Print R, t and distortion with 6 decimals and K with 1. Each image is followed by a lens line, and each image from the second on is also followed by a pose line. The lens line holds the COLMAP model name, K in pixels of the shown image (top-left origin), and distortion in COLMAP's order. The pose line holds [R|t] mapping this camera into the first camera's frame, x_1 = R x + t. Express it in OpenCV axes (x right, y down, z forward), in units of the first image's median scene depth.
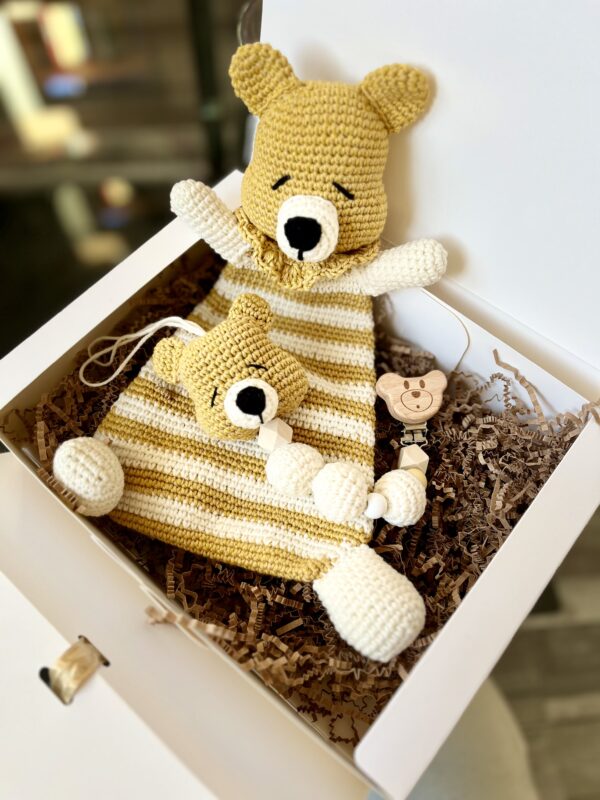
lens RADIAL K [[617.8, 0, 300.0], [0, 617.8, 400.0], [0, 0, 1]] dist [-0.030409, -0.002566]
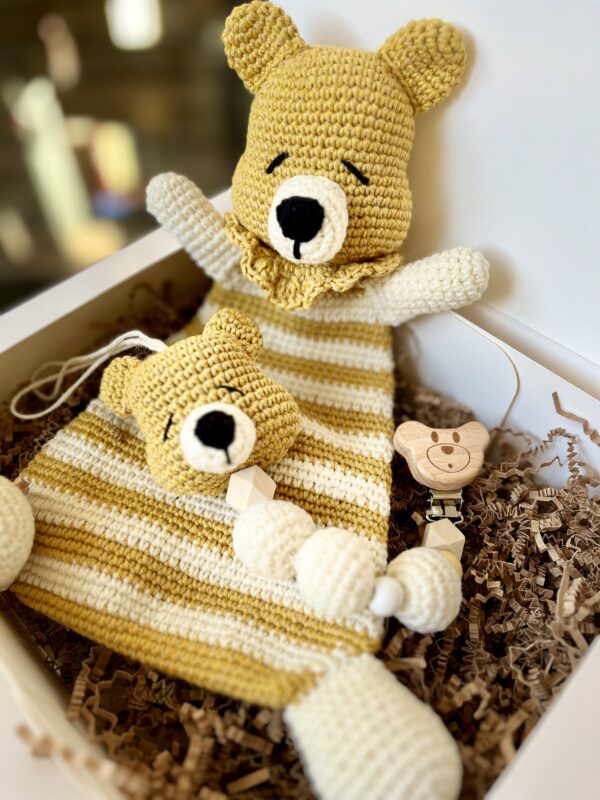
lens RADIAL K [[617.8, 0, 300.0], [0, 617.8, 400.0], [0, 0, 1]] dist [-0.030409, -0.002566]
pose [[0.997561, 0.045633, -0.052825, 0.051236], [-0.055875, 0.975584, -0.212402, 0.105570], [0.041842, 0.214836, 0.975754, 0.276198]]
